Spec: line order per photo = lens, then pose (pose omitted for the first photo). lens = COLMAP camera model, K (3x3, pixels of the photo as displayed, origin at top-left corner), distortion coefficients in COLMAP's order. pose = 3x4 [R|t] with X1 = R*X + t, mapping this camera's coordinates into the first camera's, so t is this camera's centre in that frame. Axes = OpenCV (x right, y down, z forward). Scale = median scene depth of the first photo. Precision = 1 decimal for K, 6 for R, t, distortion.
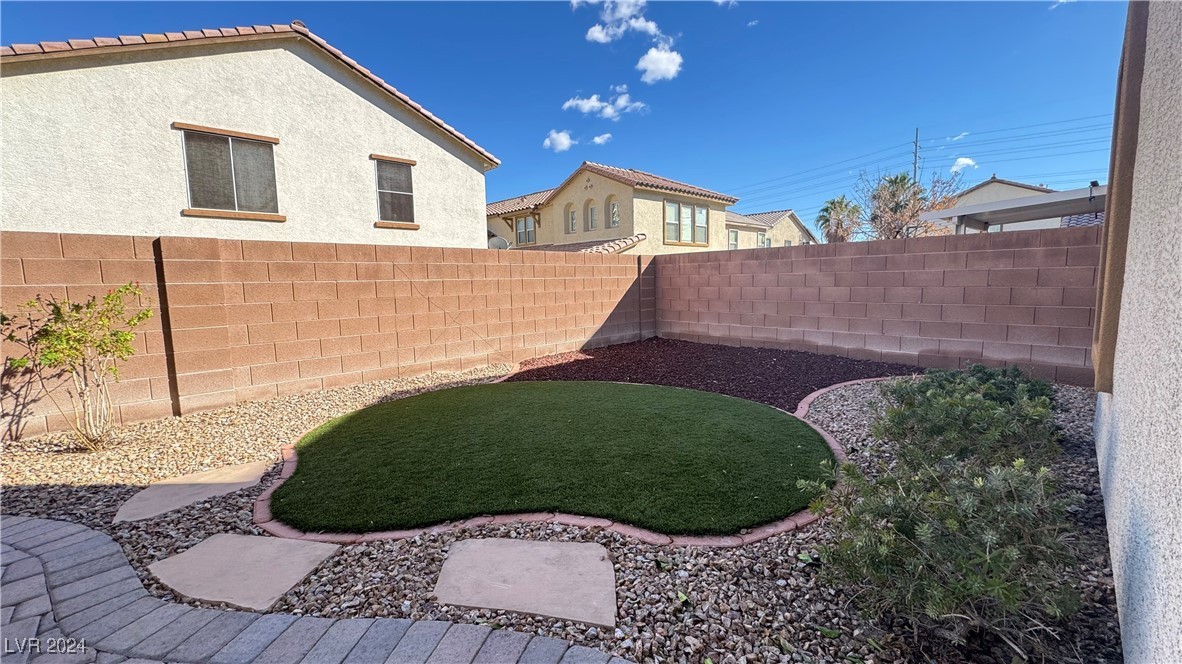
lens RADIAL K [[470.6, 0, 591.7], [0, 470.6, 331.6], [0, 0, 1]] dist [-0.002707, 0.000544]
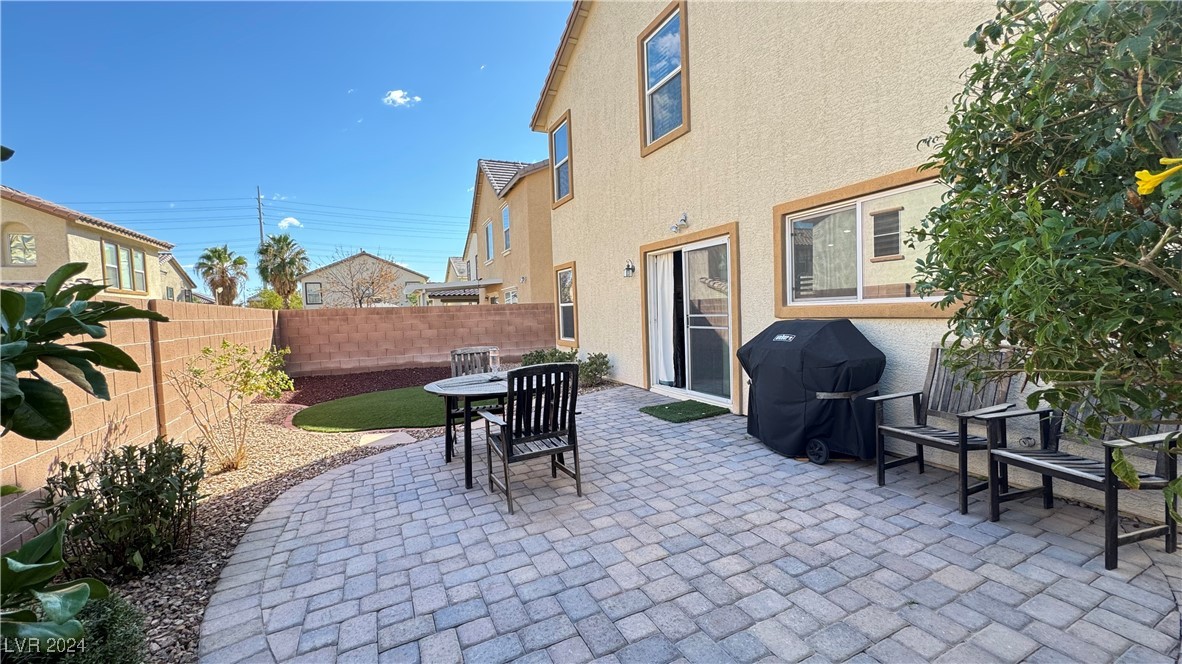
lens RADIAL K [[470.6, 0, 591.7], [0, 470.6, 331.6], [0, 0, 1]] dist [-0.002707, 0.000544]
pose [[0.324000, -0.034434, 0.945430, -1.561718], [0.130152, 0.991458, -0.008493, 0.016368], [-0.937062, 0.125801, 0.325713, -0.303163]]
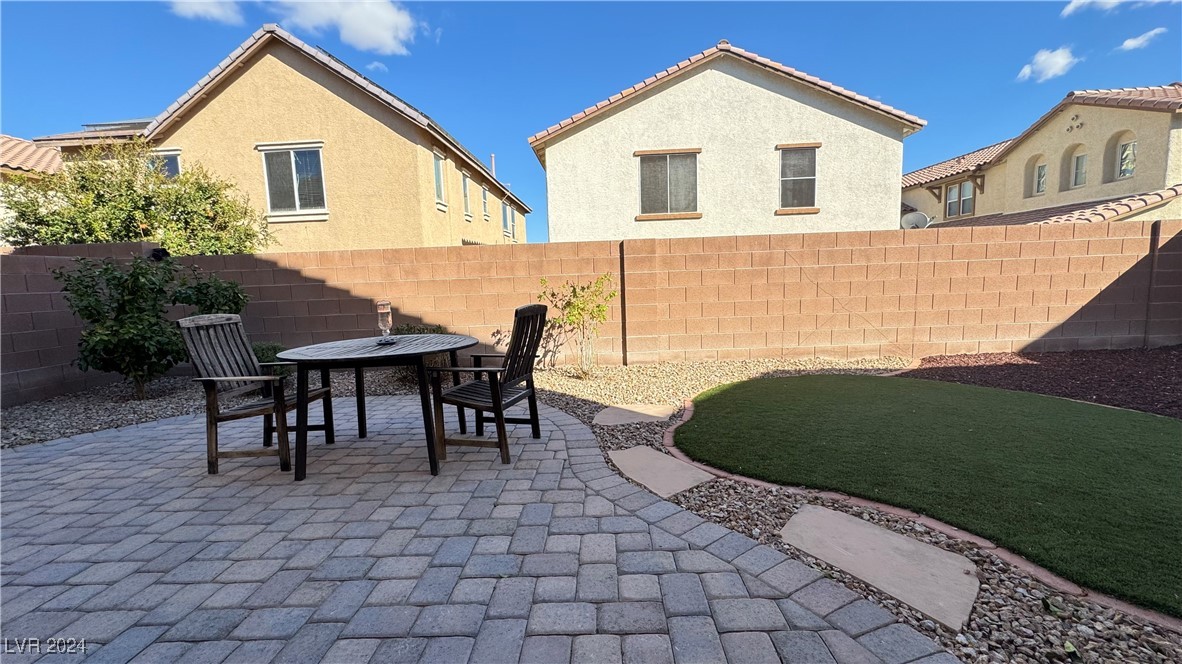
lens RADIAL K [[470.6, 0, 591.7], [0, 470.6, 331.6], [0, 0, 1]] dist [-0.002707, 0.000544]
pose [[0.697729, 0.079148, -0.711976, 0.058284], [-0.055533, 0.996863, 0.056397, 0.001895], [0.714206, 0.000188, 0.699936, -0.074446]]
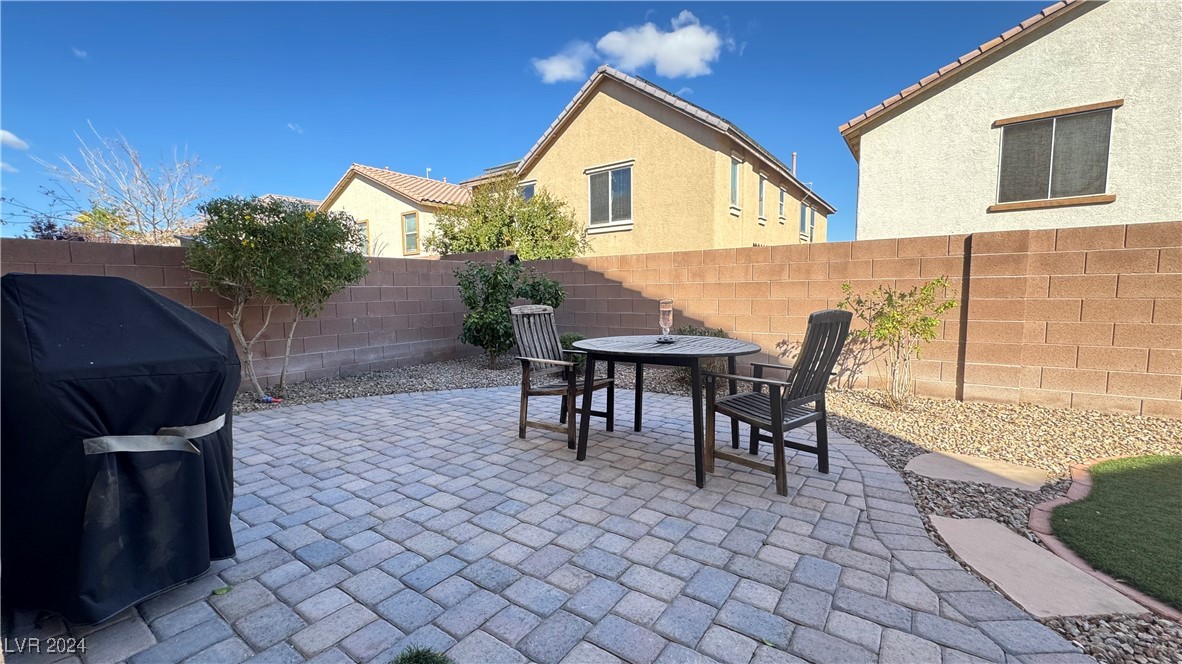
lens RADIAL K [[470.6, 0, 591.7], [0, 470.6, 331.6], [0, 0, 1]] dist [-0.002707, 0.000544]
pose [[0.180247, 0.104116, -0.978096, 0.002258], [-0.097645, 0.991364, 0.087534, 0.011188], [0.978763, 0.079728, 0.188857, -0.038904]]
